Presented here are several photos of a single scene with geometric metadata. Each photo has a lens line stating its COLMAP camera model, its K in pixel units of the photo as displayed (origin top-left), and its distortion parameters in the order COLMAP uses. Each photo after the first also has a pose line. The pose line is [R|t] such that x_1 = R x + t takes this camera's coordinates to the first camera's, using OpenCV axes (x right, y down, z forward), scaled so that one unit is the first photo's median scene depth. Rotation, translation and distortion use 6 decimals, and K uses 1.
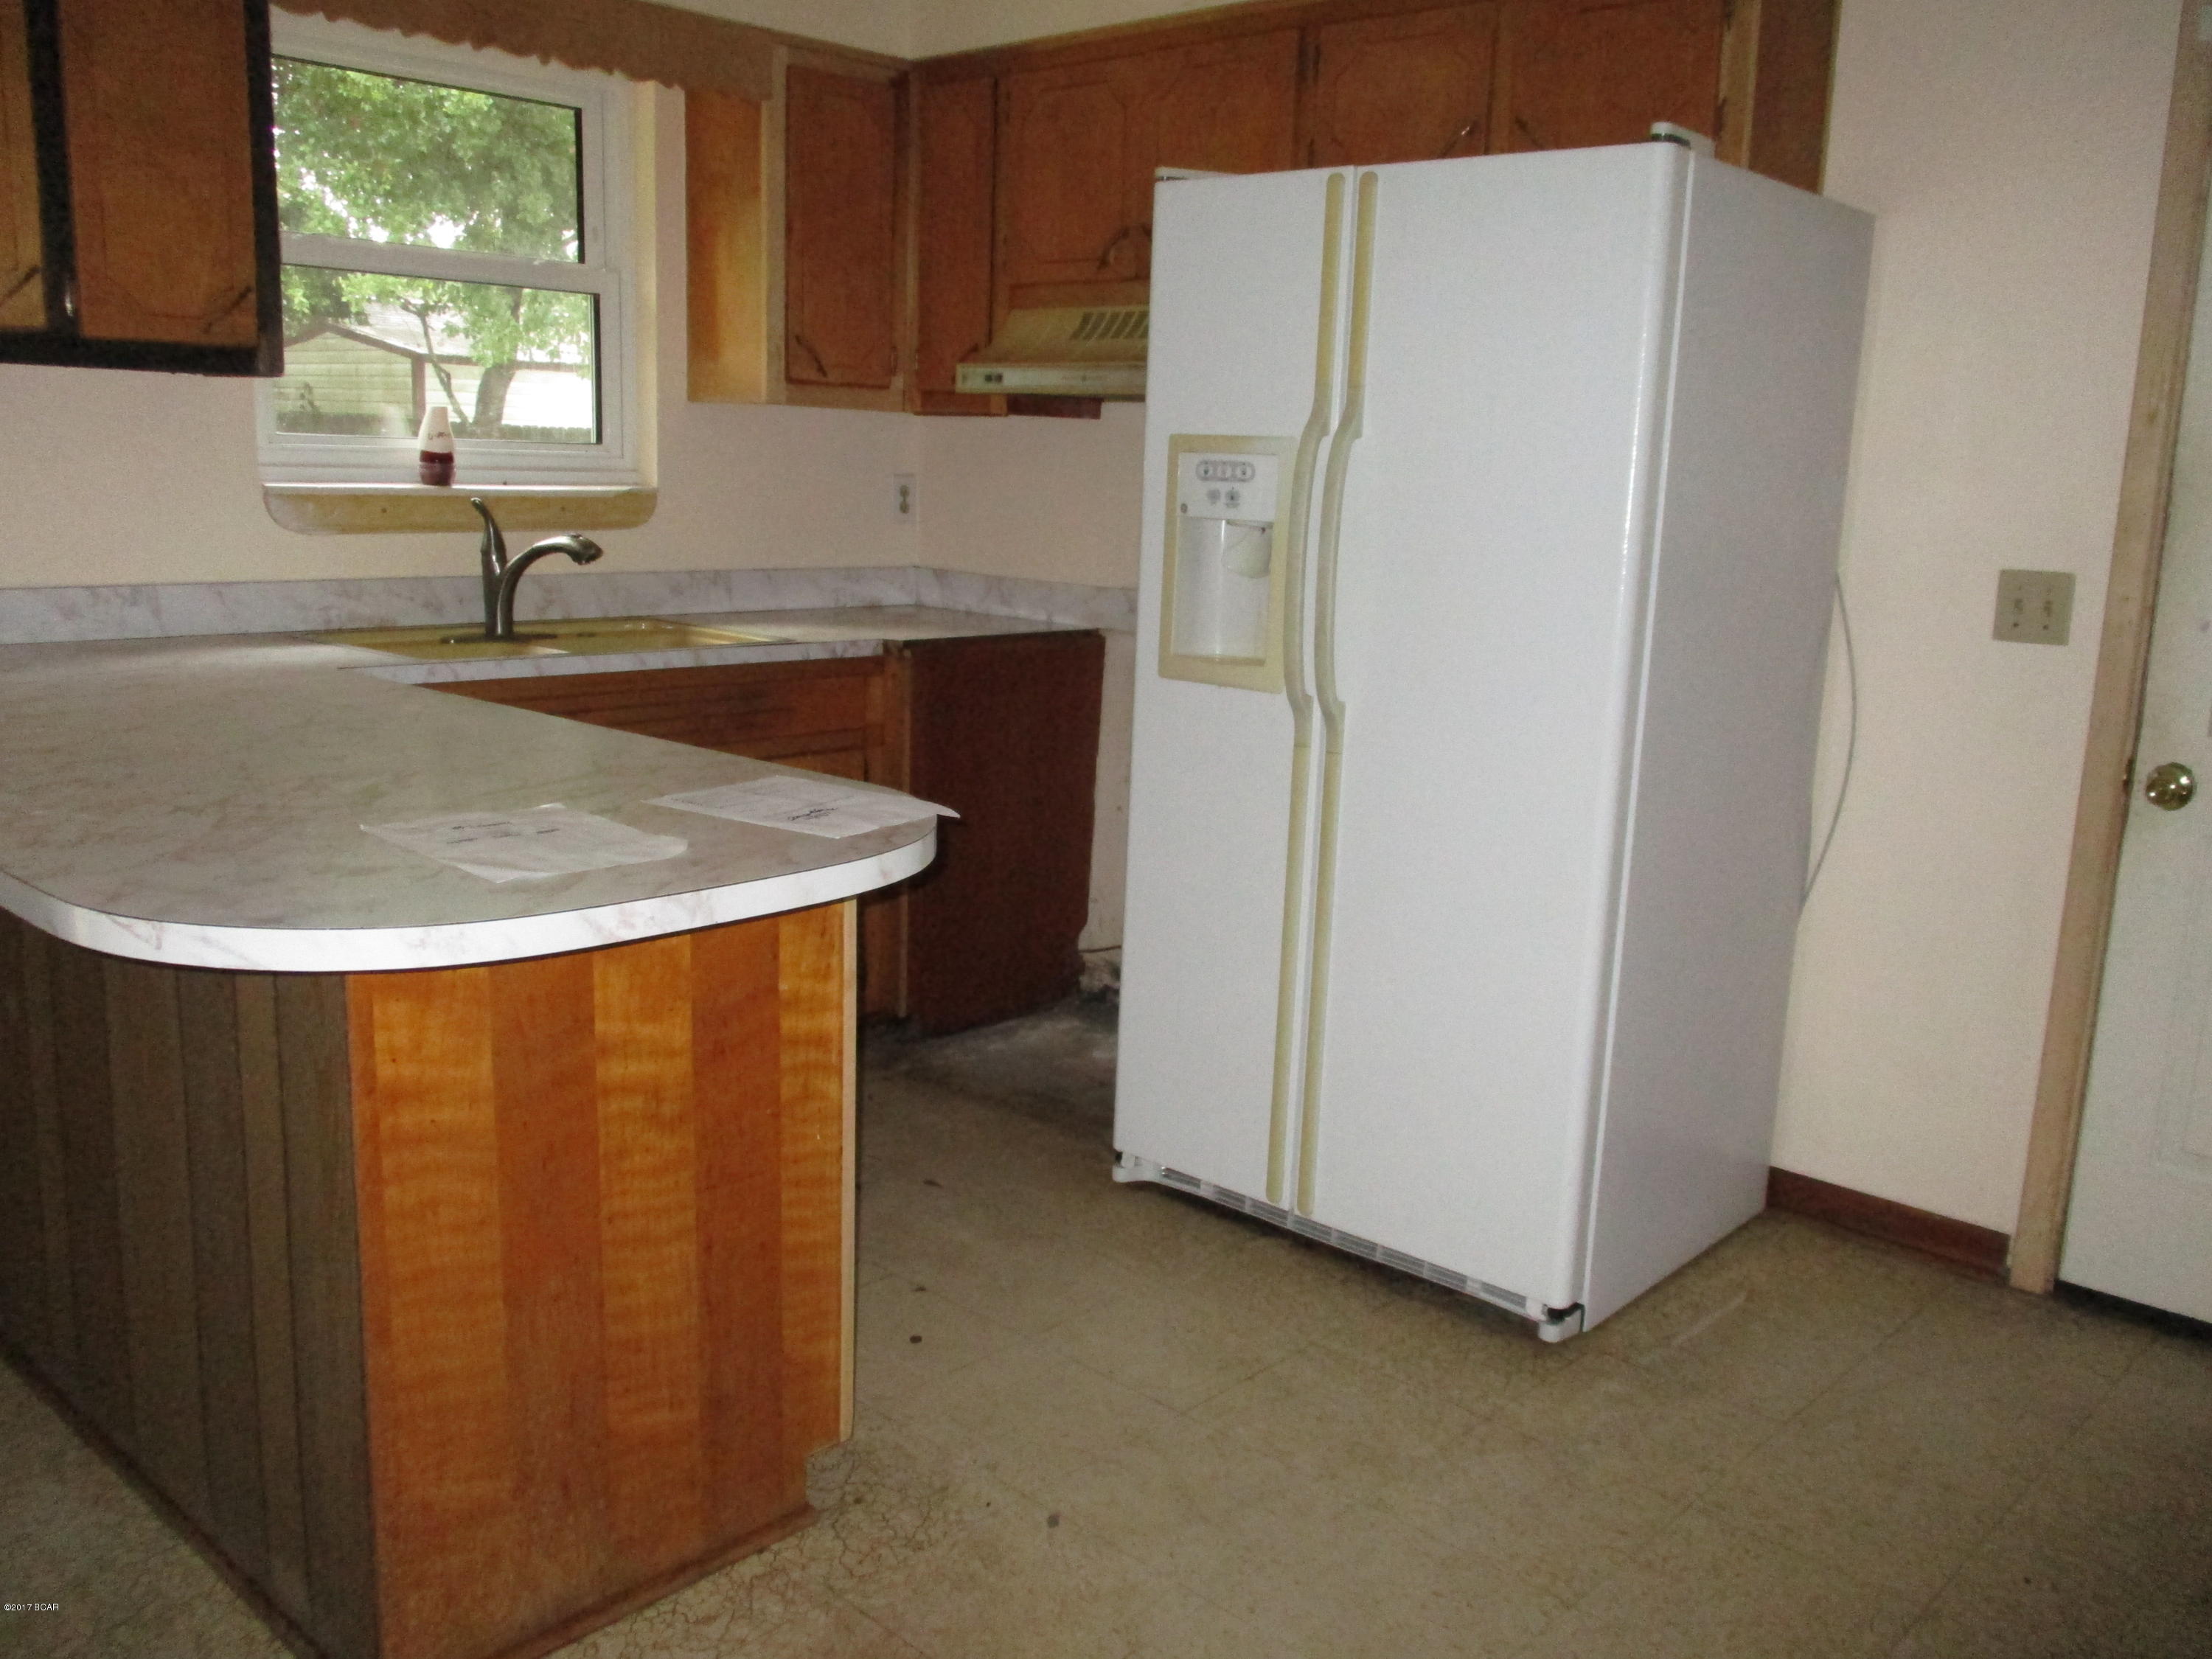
lens RADIAL K [[1861.8, 0, 1111.2], [0, 1861.8, 826.2], [0, 0, 1]] dist [-0.014020, 0.002544]
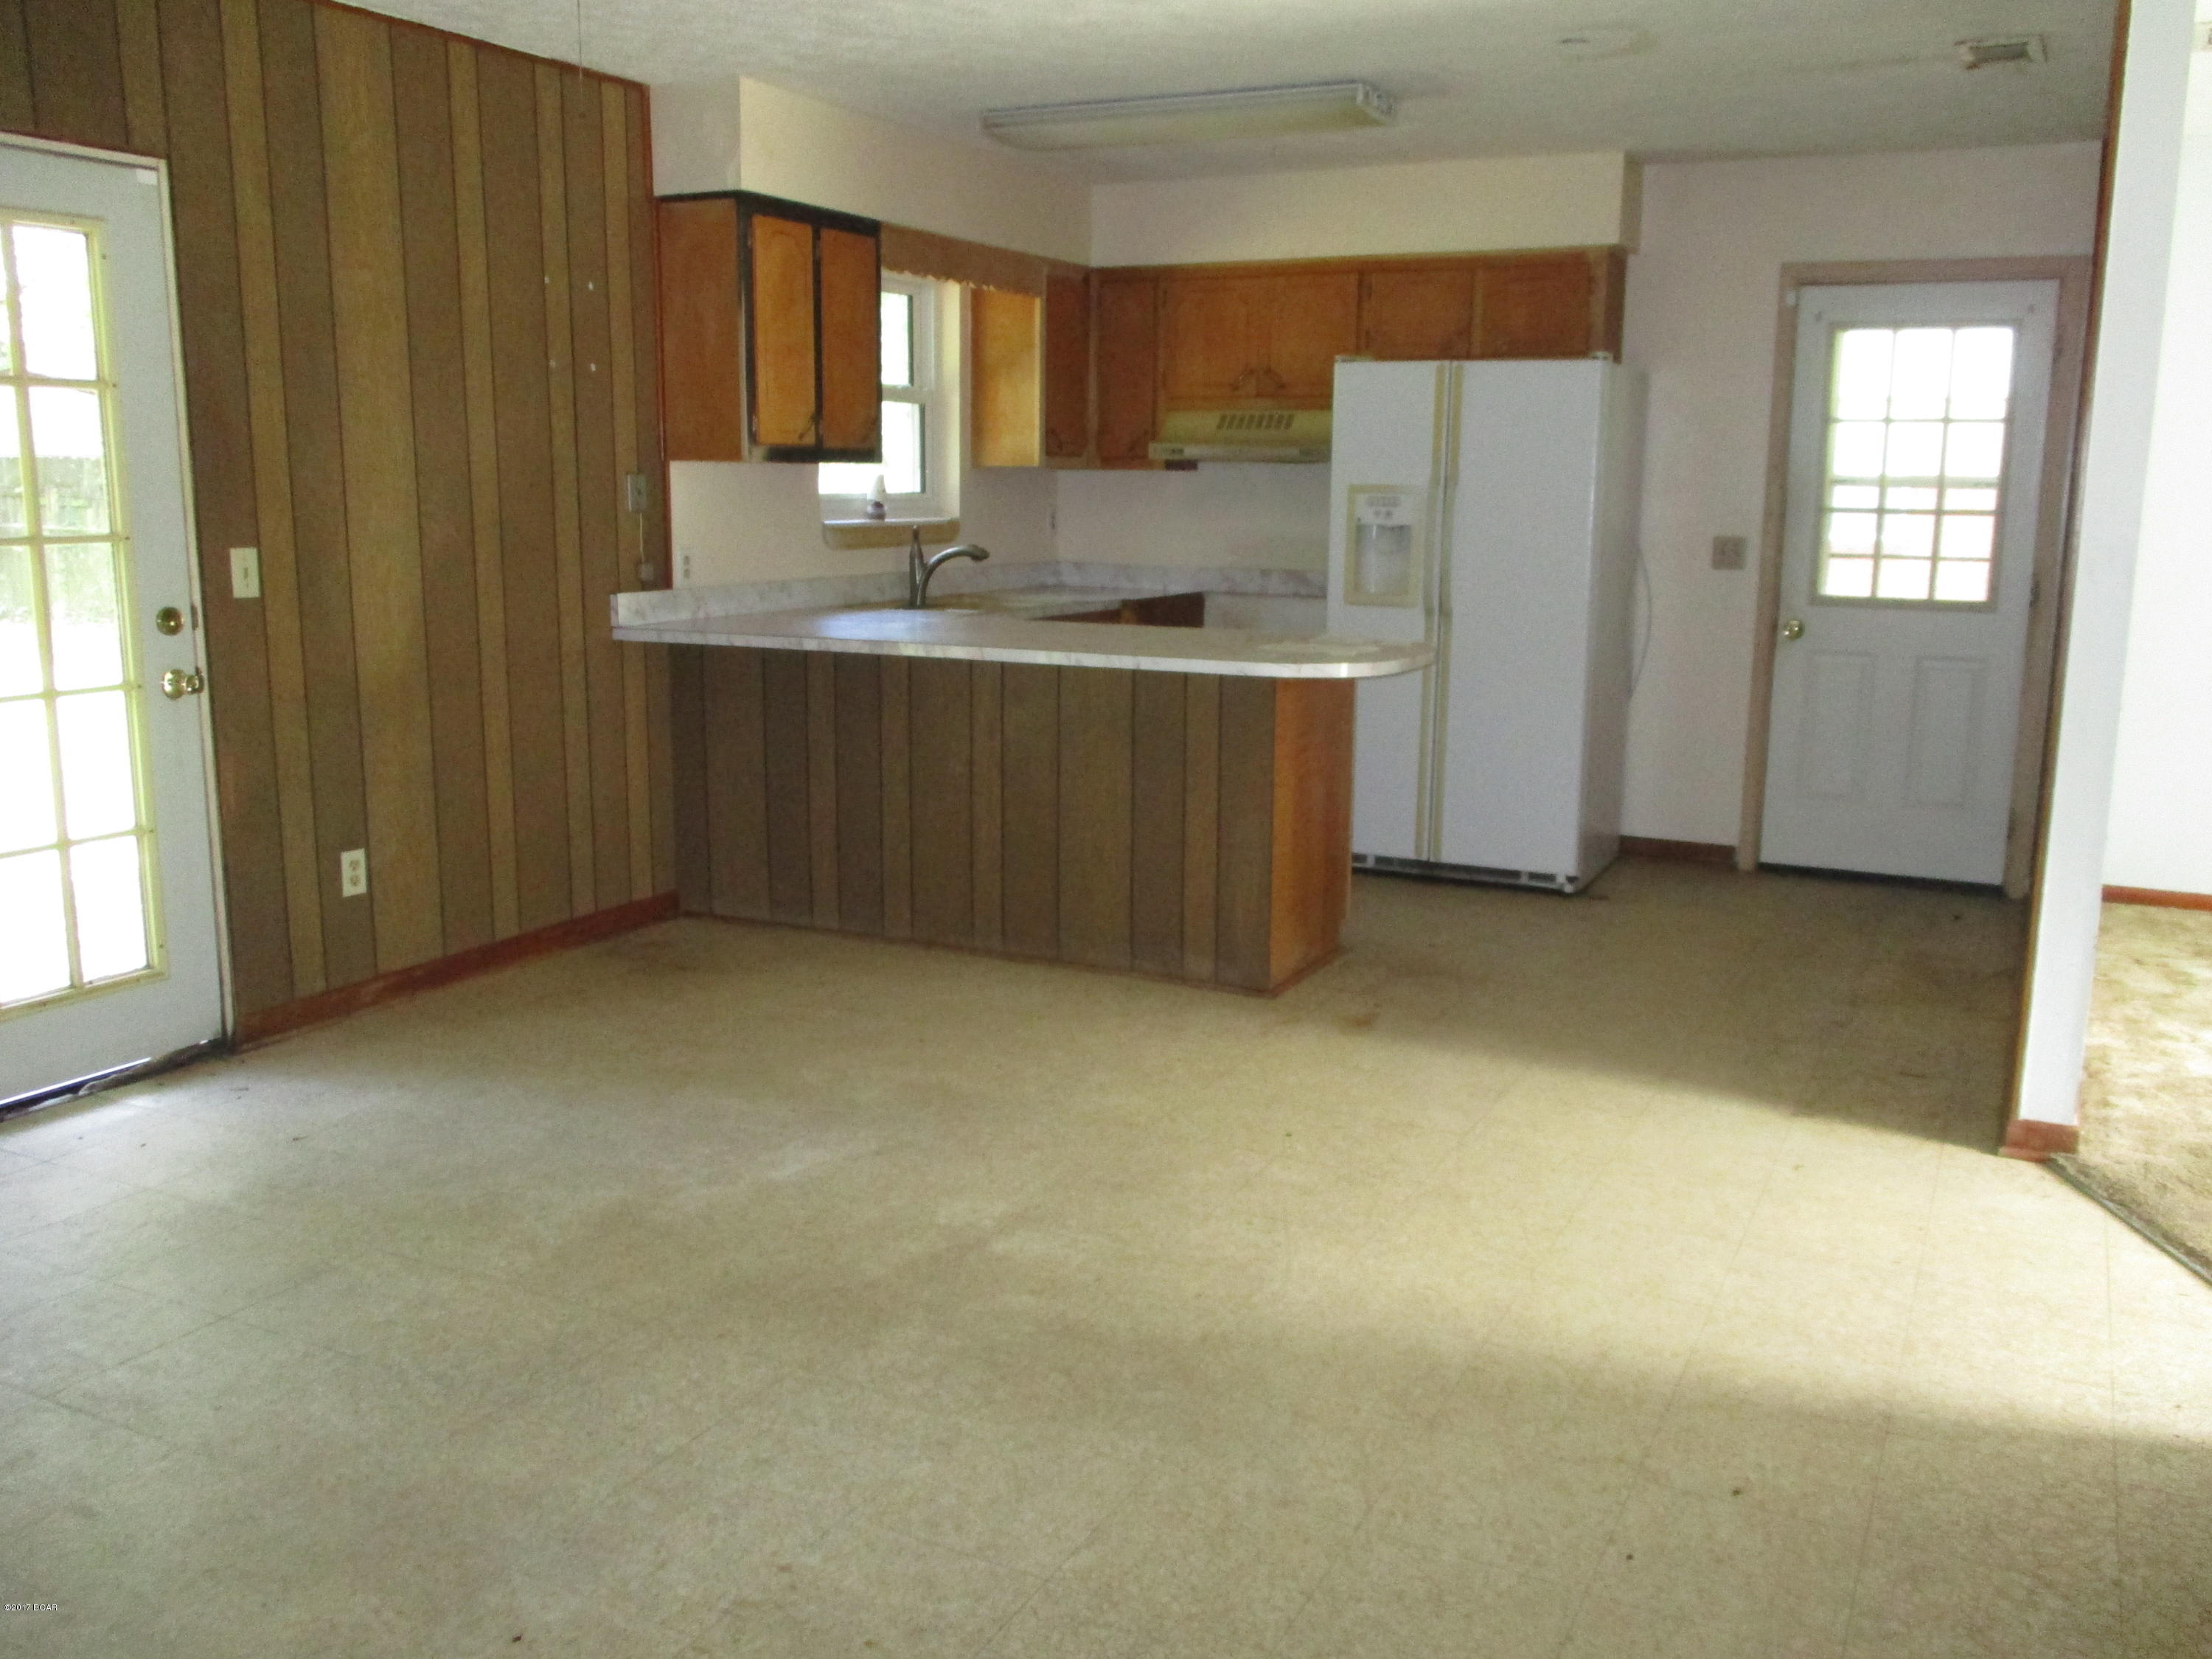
lens RADIAL K [[1861.8, 0, 1115.8], [0, 1861.8, 824.6], [0, 0, 1]] dist [-0.014020, 0.002544]
pose [[0.962069, -0.073916, 0.262601, -0.723124], [0.075223, 0.997154, 0.005086, 0.122979], [-0.262230, 0.014860, 0.964891, -0.835178]]
